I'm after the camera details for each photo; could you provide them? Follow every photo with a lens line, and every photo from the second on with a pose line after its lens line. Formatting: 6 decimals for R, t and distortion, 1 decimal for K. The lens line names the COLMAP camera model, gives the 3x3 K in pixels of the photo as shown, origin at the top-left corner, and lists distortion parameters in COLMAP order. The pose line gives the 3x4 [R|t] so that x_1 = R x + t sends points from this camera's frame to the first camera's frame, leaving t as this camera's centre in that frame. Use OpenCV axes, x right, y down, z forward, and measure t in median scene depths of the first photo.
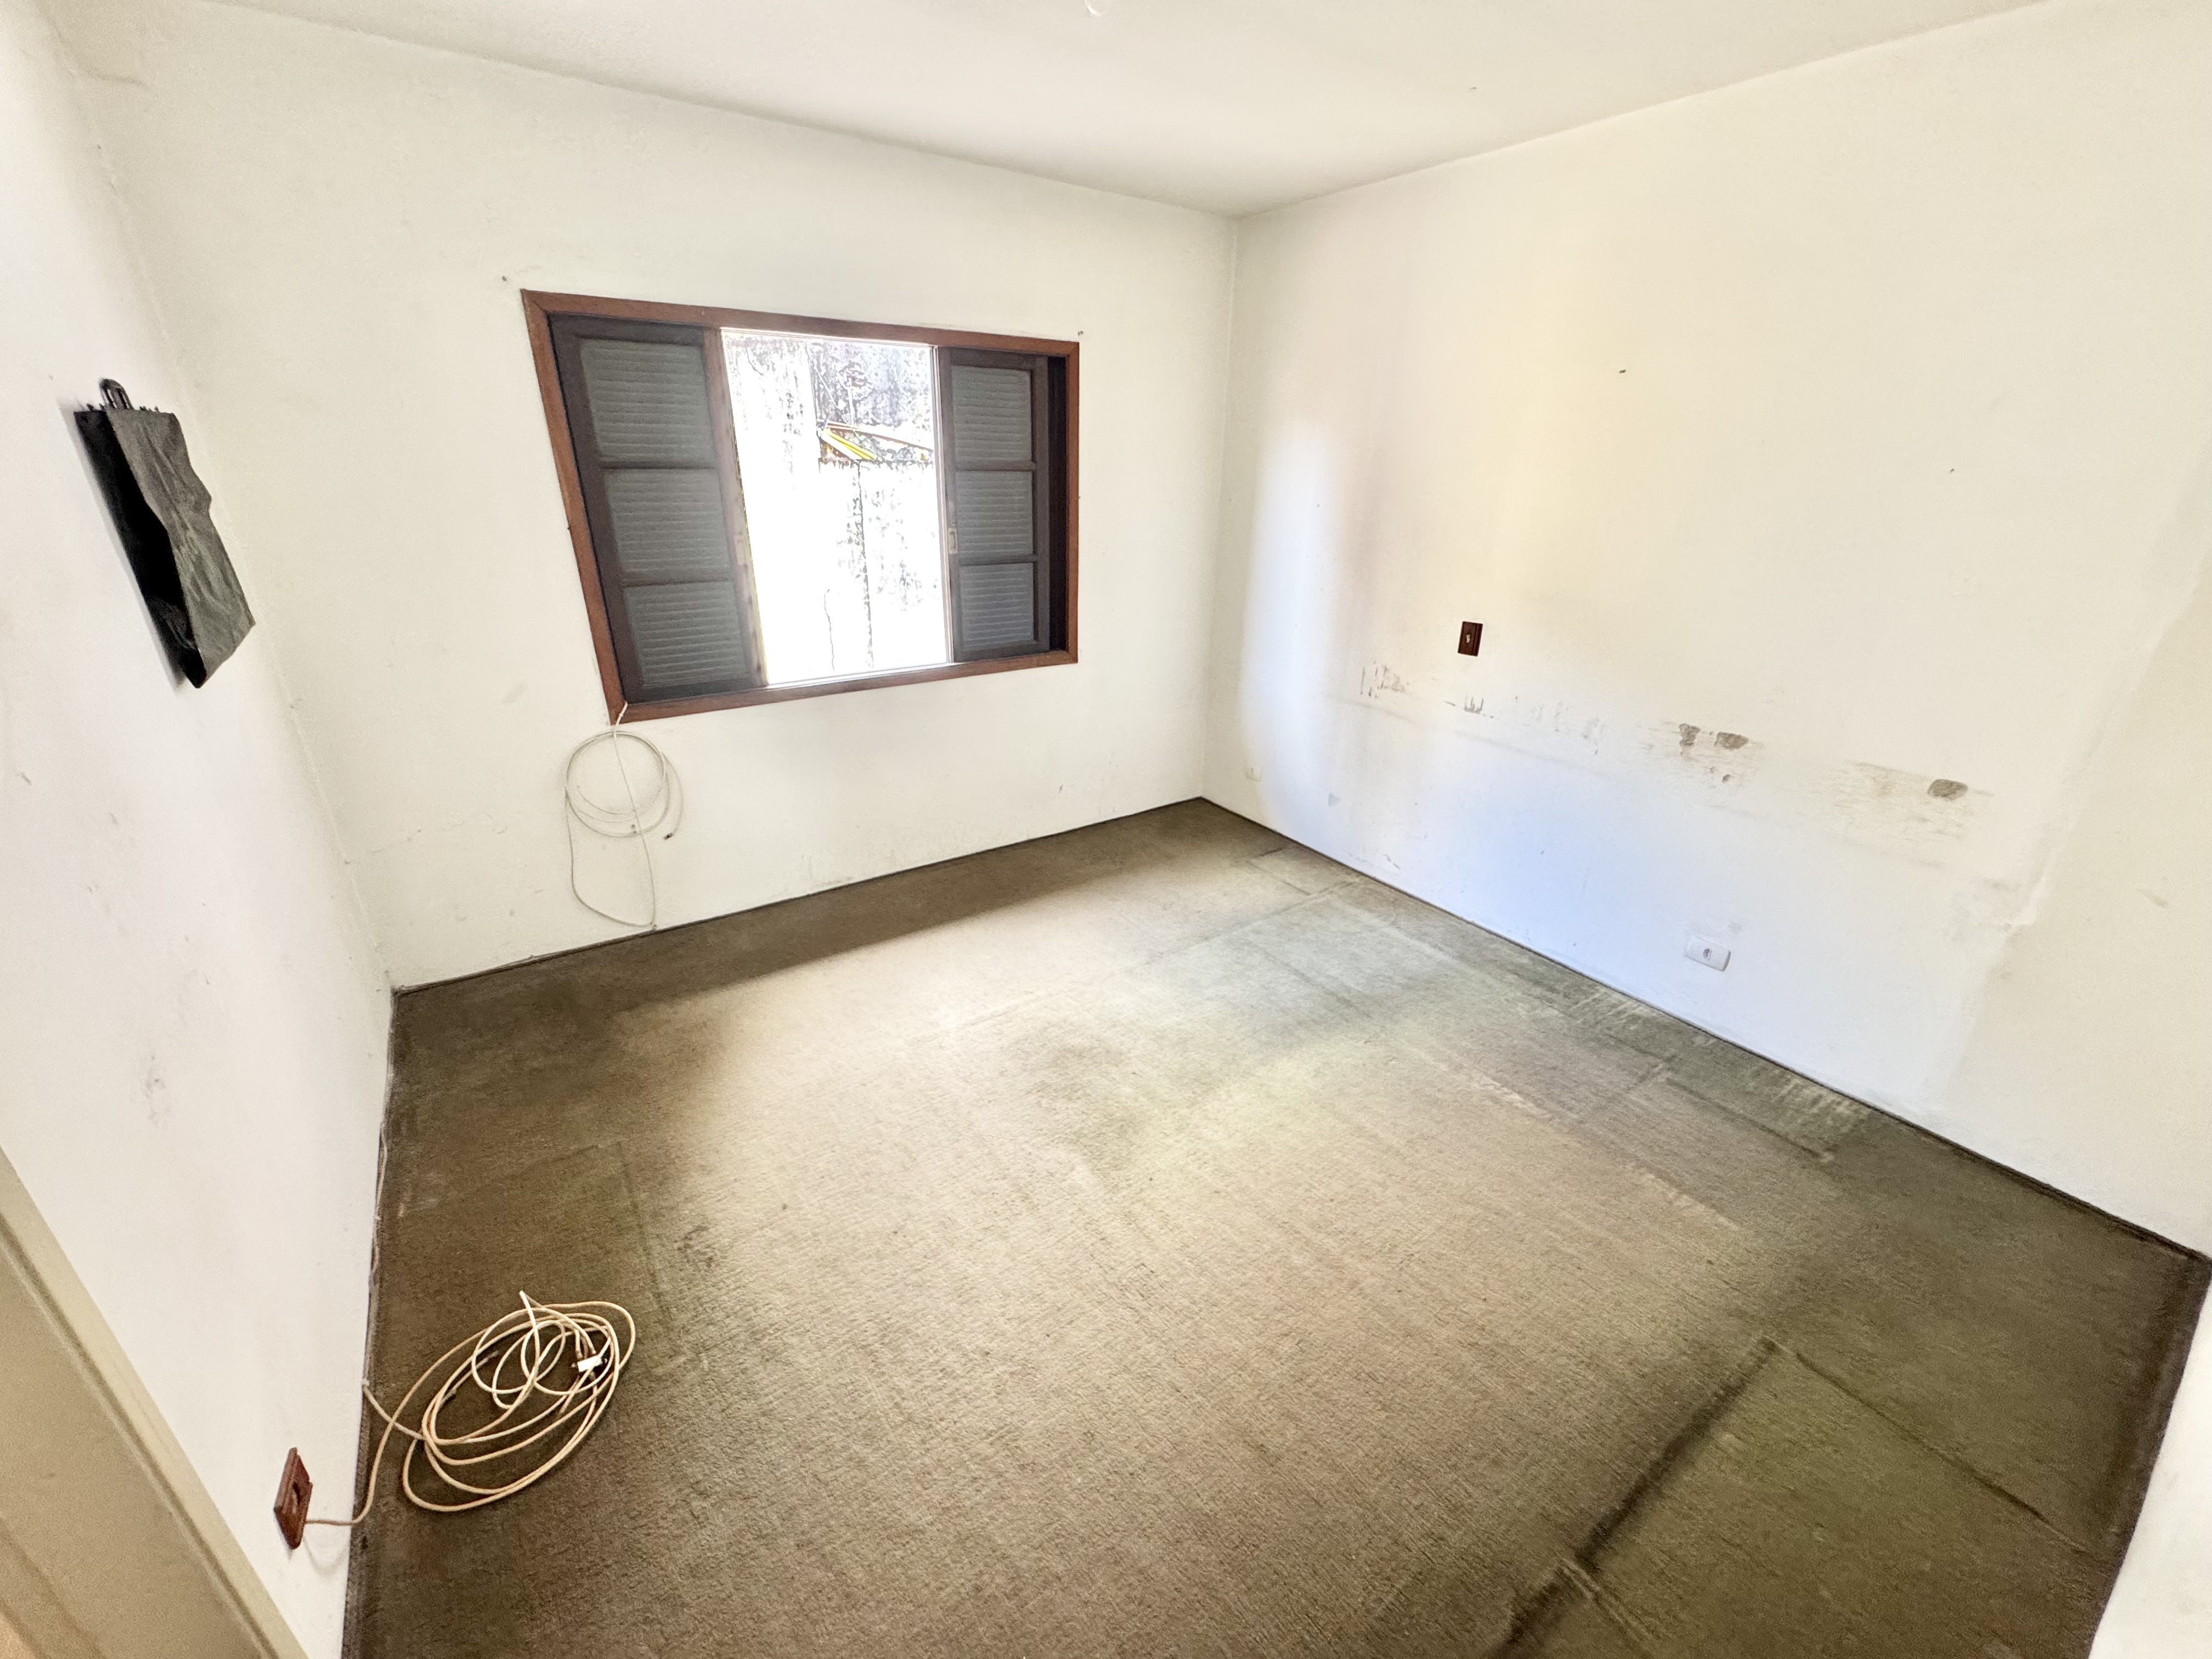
lens RADIAL K [[885.0, 0, 1105.1], [0, 885.0, 825.0], [0, 0, 1]] dist [-0.001102, 0.000161]
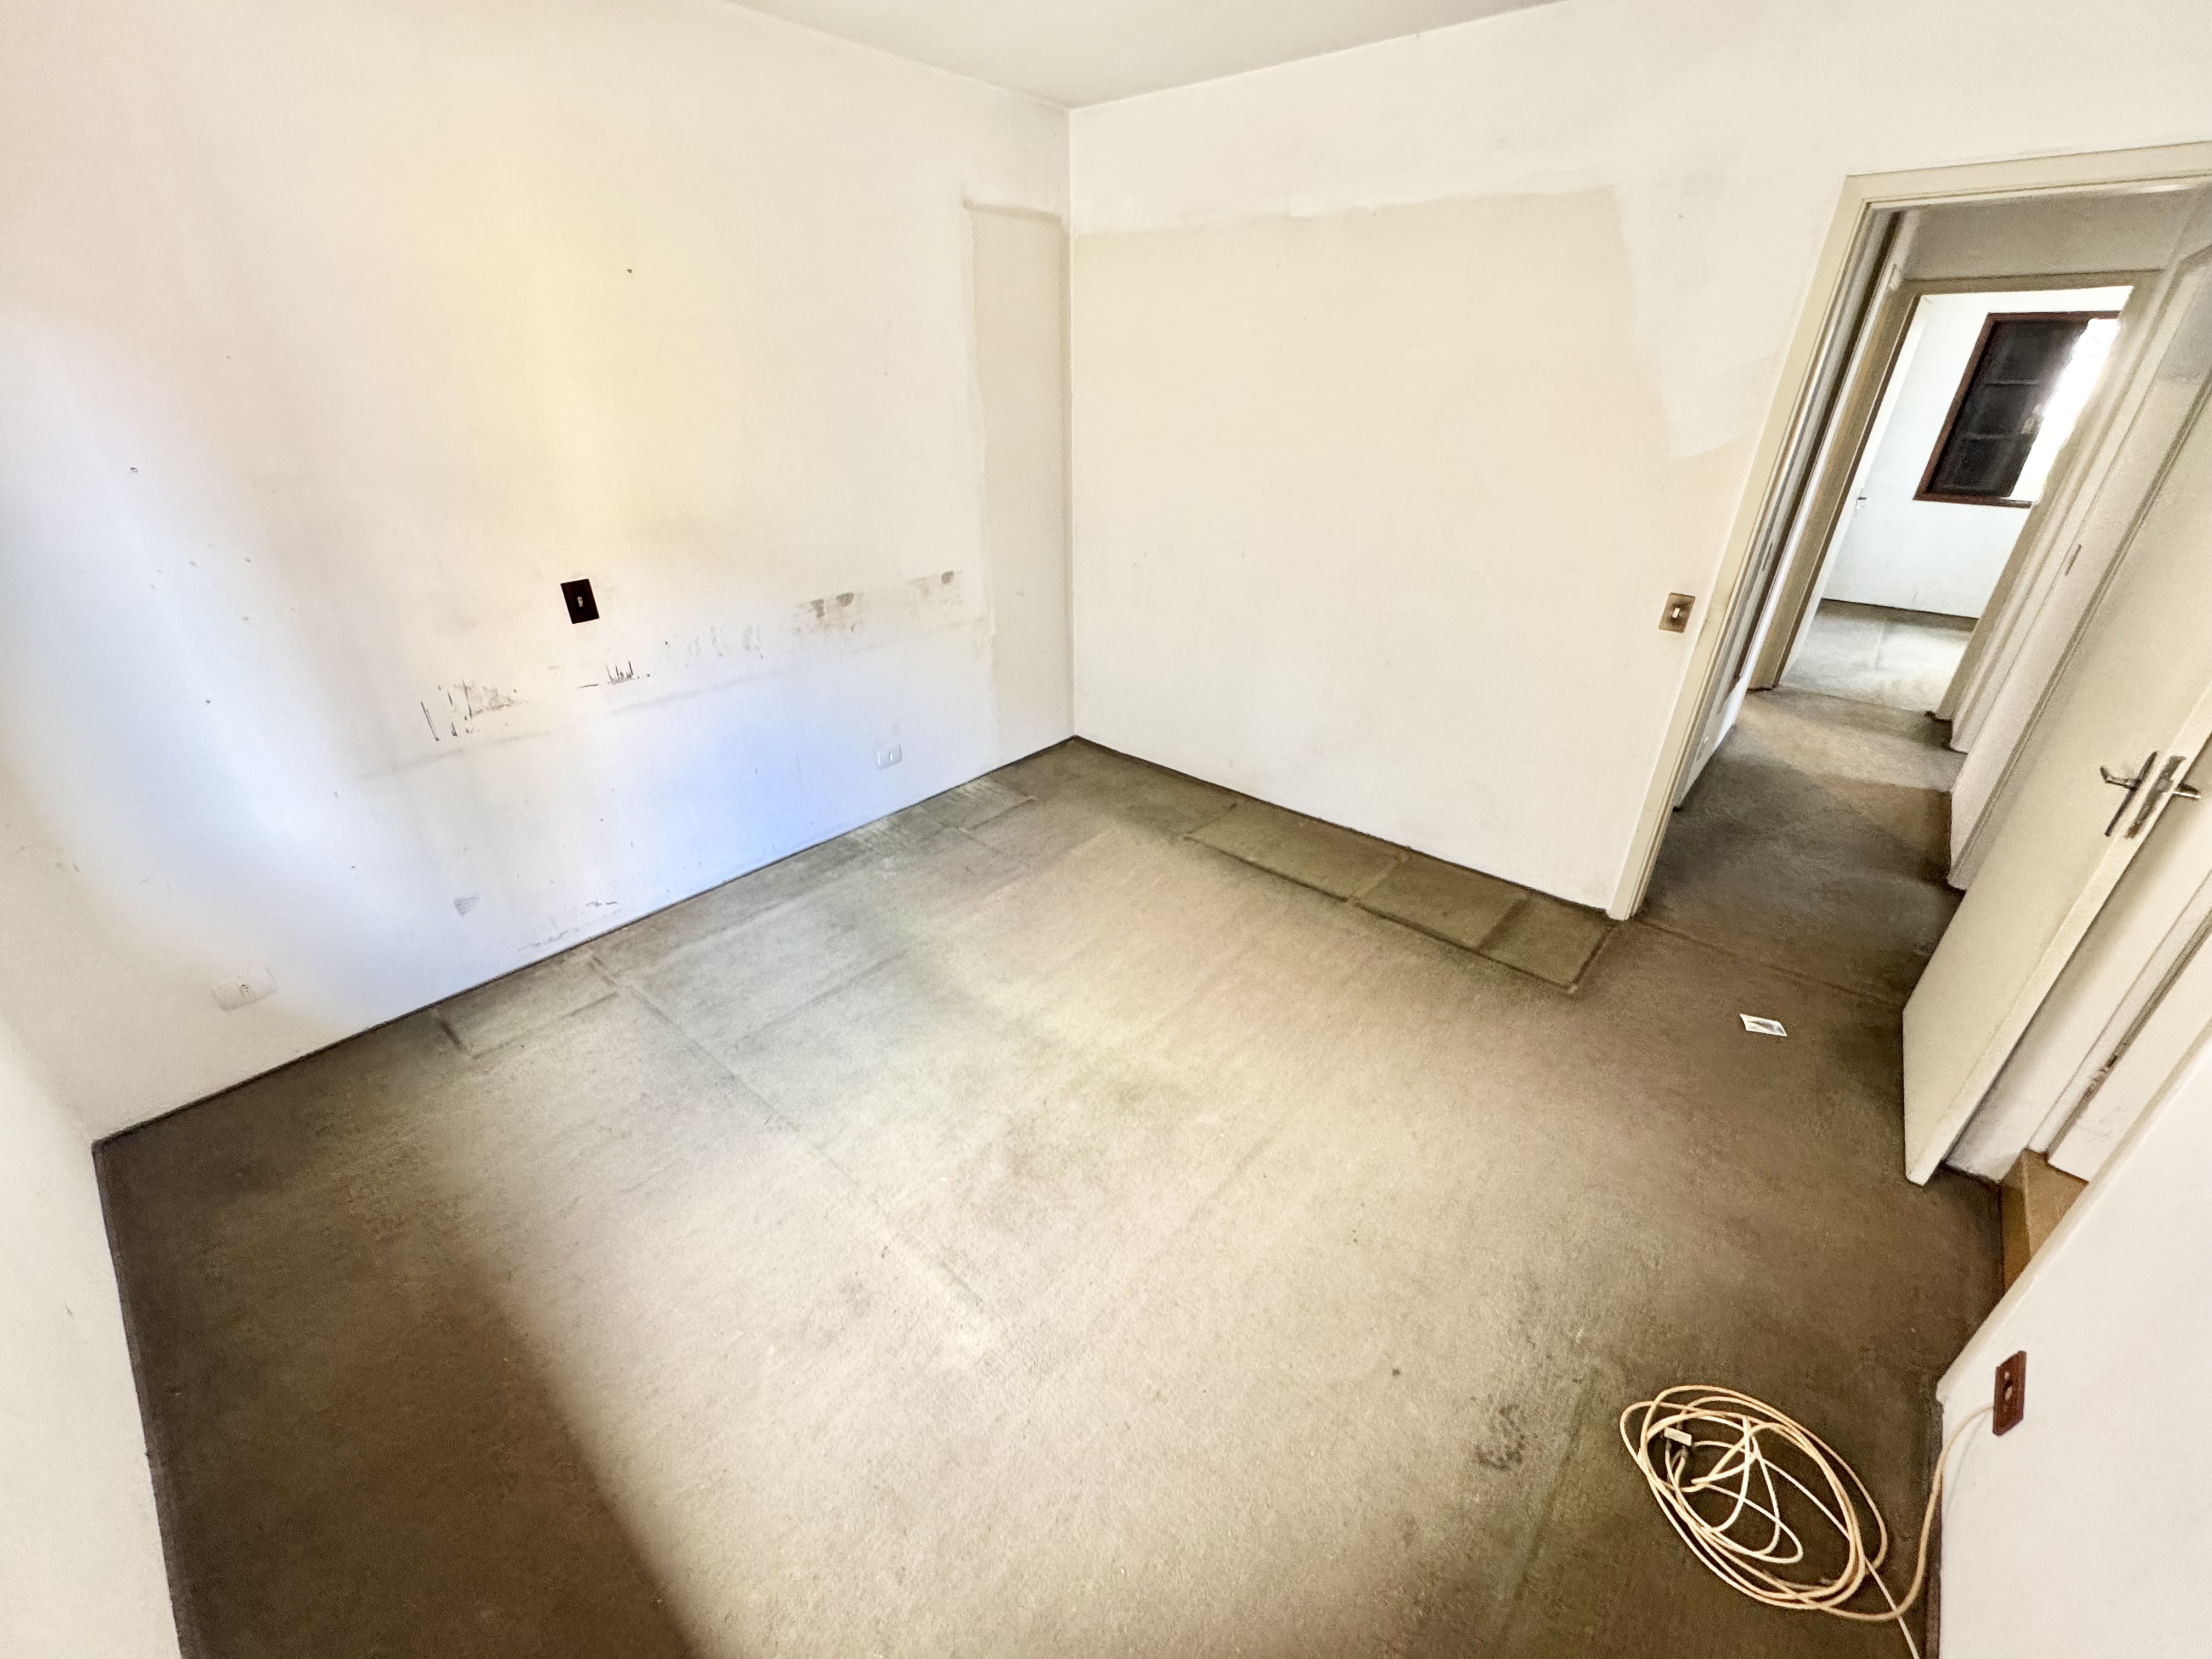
lens RADIAL K [[885.0, 0, 1105.1], [0, 885.0, 825.0], [0, 0, 1]] dist [-0.001102, 0.000161]
pose [[-0.253121, -0.464985, 0.848362, -0.565208], [0.360085, 0.768631, 0.528721, -0.356540], [-0.897925, 0.439313, -0.027123, 0.789092]]
